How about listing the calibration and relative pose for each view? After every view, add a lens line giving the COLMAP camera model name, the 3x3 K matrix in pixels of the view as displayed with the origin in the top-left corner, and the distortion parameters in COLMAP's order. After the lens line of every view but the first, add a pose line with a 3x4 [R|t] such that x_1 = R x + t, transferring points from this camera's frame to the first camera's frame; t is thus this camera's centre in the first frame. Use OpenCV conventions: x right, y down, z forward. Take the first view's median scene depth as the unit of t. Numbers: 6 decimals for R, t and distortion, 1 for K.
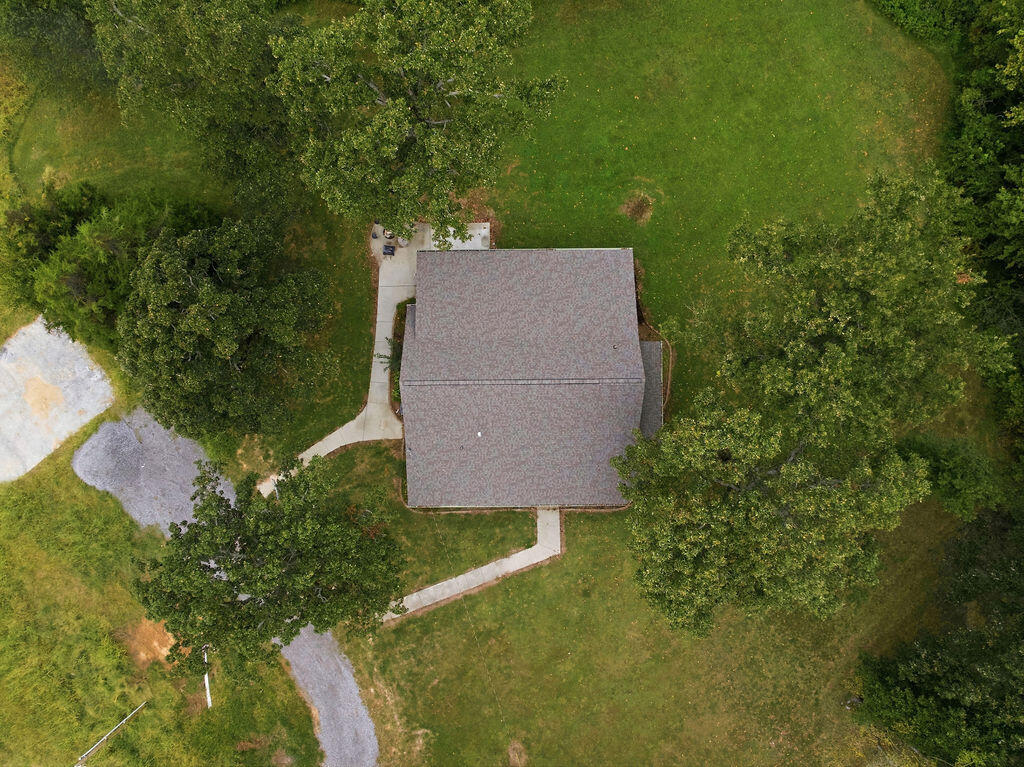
lens RADIAL K [[723.7, 0, 509.5], [0, 723.7, 378.2], [0, 0, 1]] dist [-0.056075, 0.033414]
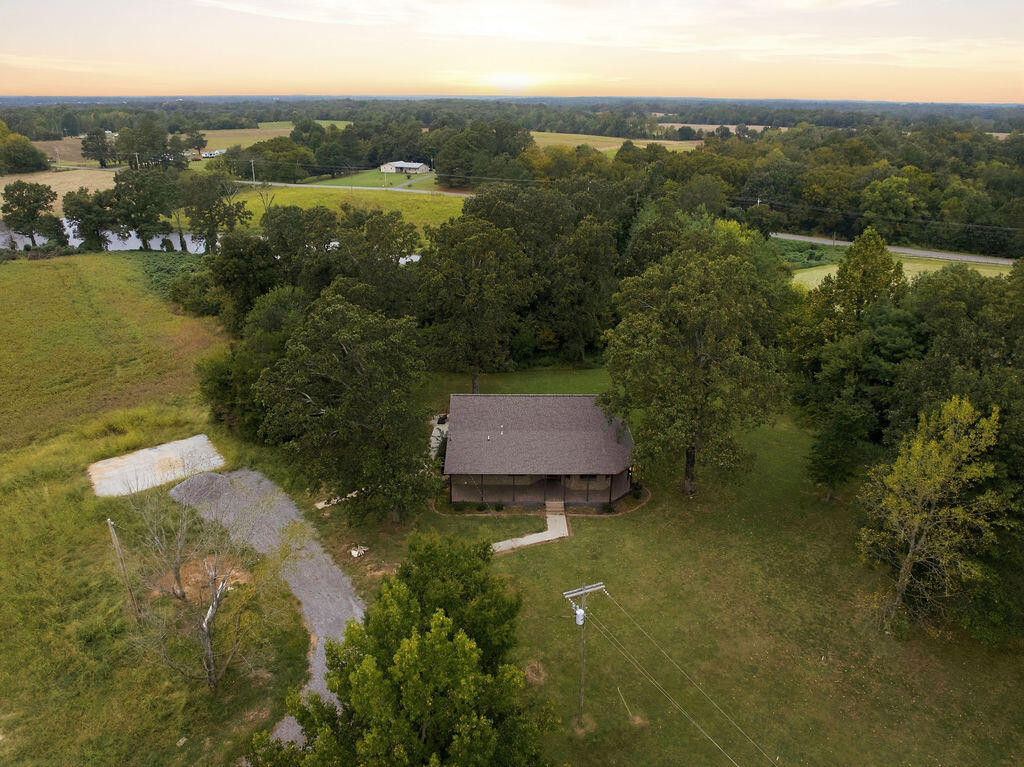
lens RADIAL K [[723.7, 0, 509.5], [0, 723.7, 378.2], [0, 0, 1]] dist [-0.056075, 0.033414]
pose [[0.999948, 0.009539, -0.003655, -0.020675], [-0.006978, 0.376547, -0.926371, 1.201878], [-0.007460, 0.926348, 0.376594, 0.341991]]
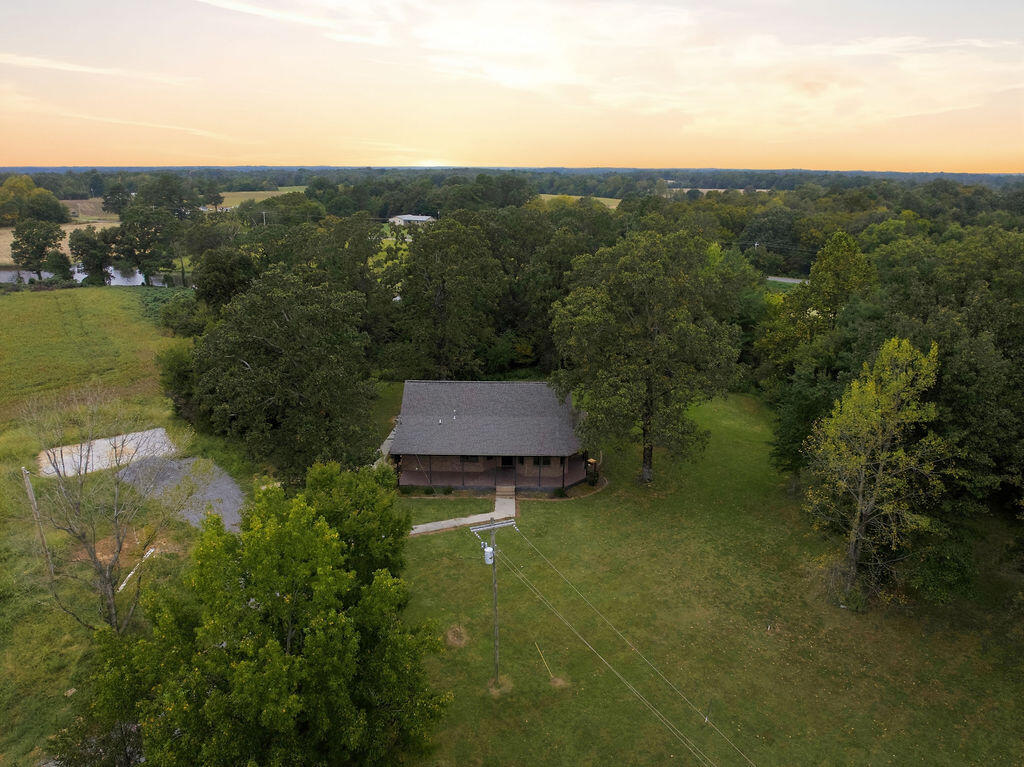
lens RADIAL K [[723.7, 0, 509.5], [0, 723.7, 378.2], [0, 0, 1]] dist [-0.056075, 0.033414]
pose [[0.999506, 0.015567, -0.027311, 0.088403], [-0.030663, 0.291406, -0.956108, 1.223252], [-0.006925, 0.956473, 0.291739, 0.481583]]
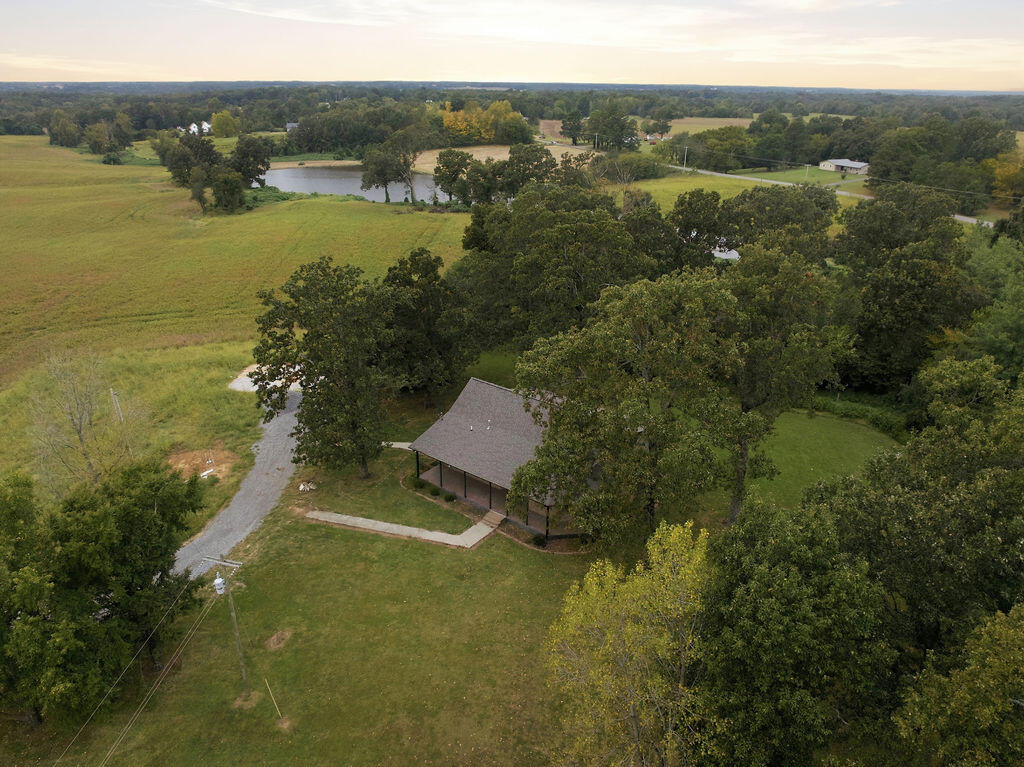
lens RADIAL K [[723.7, 0, 509.5], [0, 723.7, 378.2], [0, 0, 1]] dist [-0.056075, 0.033414]
pose [[0.776071, 0.247412, -0.580088, 0.663911], [-0.630642, 0.301312, -0.715193, 0.880922], [-0.002159, 0.920868, 0.389868, 0.362195]]
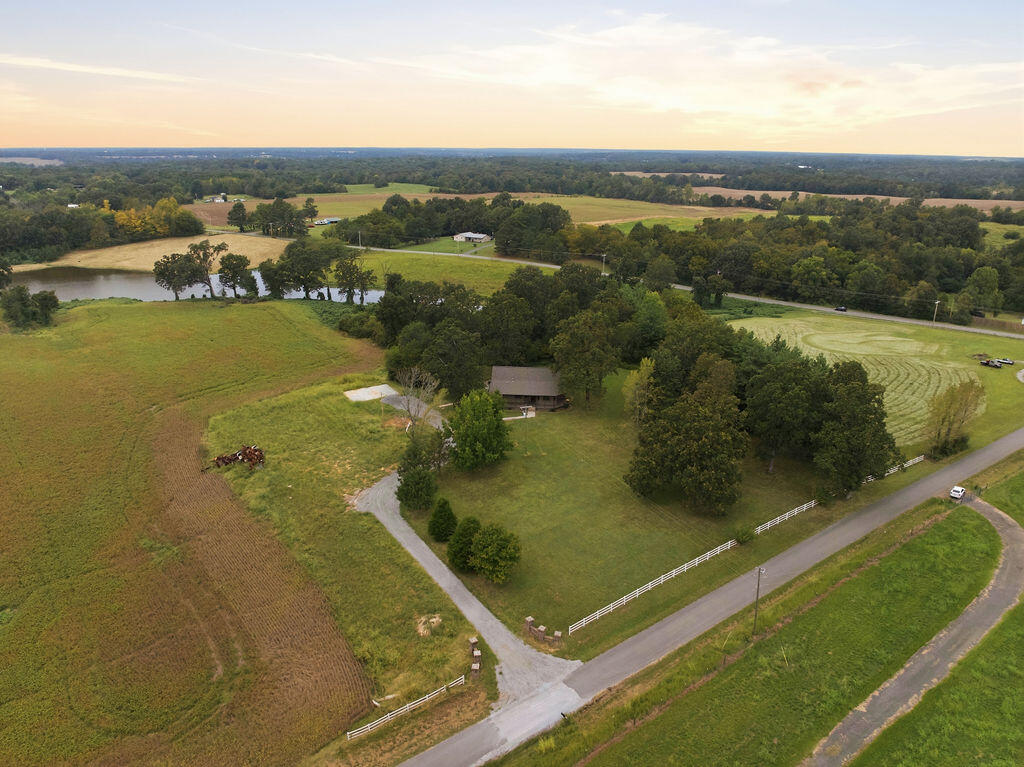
lens RADIAL K [[723.7, 0, 509.5], [0, 723.7, 378.2], [0, 0, 1]] dist [-0.056075, 0.033414]
pose [[0.995796, 0.036006, -0.084228, 0.212132], [-0.091297, 0.315305, -0.944589, 3.028629], [-0.007453, 0.948307, 0.317266, -0.101530]]
